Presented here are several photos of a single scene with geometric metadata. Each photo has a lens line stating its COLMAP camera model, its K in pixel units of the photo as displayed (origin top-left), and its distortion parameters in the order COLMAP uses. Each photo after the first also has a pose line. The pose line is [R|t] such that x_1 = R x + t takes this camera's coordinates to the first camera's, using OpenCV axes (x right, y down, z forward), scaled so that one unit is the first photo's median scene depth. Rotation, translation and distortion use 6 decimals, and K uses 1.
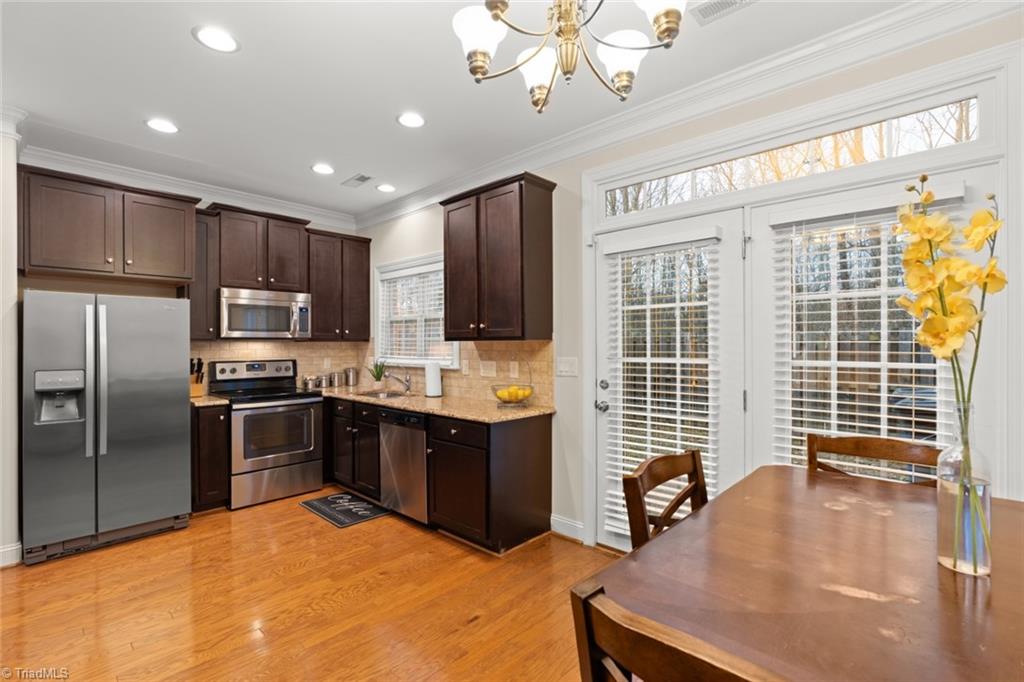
lens RADIAL K [[460.4, 0, 512.5], [0, 460.4, 345.8], [0, 0, 1]] dist [-0.022131, 0.006237]
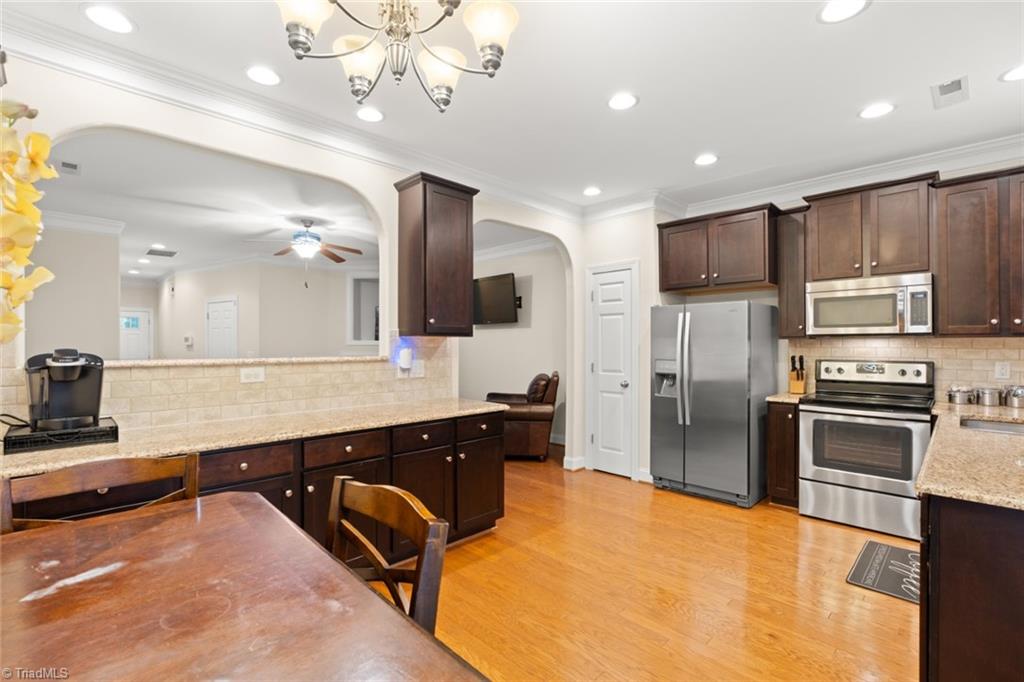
lens RADIAL K [[460.4, 0, 506.0], [0, 460.4, 345.4], [0, 0, 1]] dist [-0.022131, 0.006237]
pose [[-0.042238, 0.006692, -0.999085, 0.373192], [0.000050, 0.999978, 0.006696, -0.002338], [0.999108, 0.000233, -0.042237, 0.426393]]
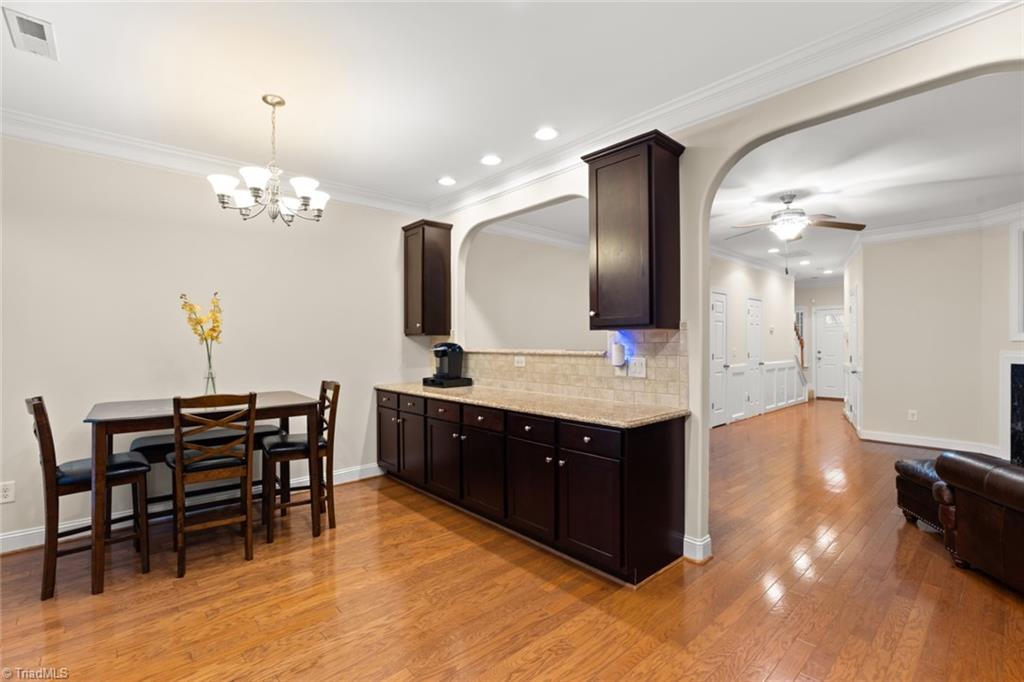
lens RADIAL K [[460.4, 0, 505.8], [0, 460.4, 344.7], [0, 0, 1]] dist [-0.022131, 0.006237]
pose [[-0.995942, 0.005700, 0.089812, -0.408988], [0.006103, 0.999972, 0.004215, 0.007033], [-0.089785, 0.004746, -0.995950, 1.047669]]
